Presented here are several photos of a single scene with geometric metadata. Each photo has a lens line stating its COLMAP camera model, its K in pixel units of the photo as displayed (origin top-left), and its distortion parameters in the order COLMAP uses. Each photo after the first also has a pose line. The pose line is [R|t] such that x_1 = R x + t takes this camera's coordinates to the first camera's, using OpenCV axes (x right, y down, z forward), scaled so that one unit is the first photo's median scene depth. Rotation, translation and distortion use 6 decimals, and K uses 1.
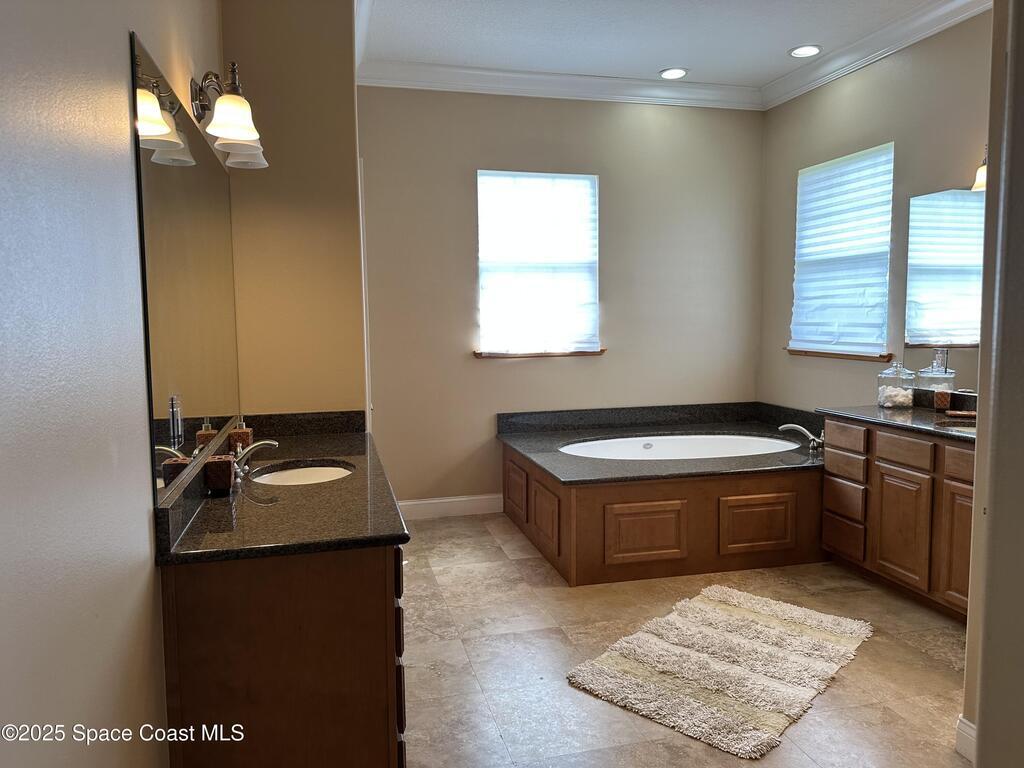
lens RADIAL K [[718.3, 0, 509.6], [0, 718.3, 385.6], [0, 0, 1]] dist [0.077385, -0.086994]
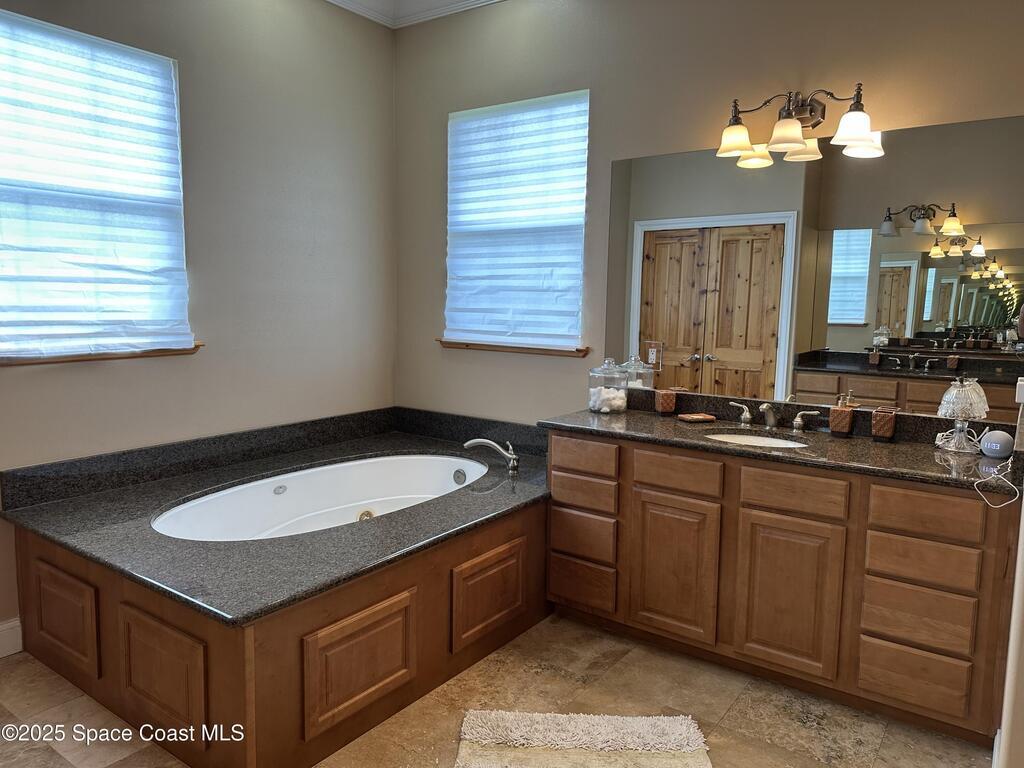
lens RADIAL K [[718.3, 0, 511.3], [0, 718.3, 383.2], [0, 0, 1]] dist [0.077385, -0.086994]
pose [[0.772029, -0.052361, 0.633427, -0.073594], [0.039210, 0.998626, 0.034760, -0.034412], [-0.634377, -0.001999, 0.773021, 0.410390]]
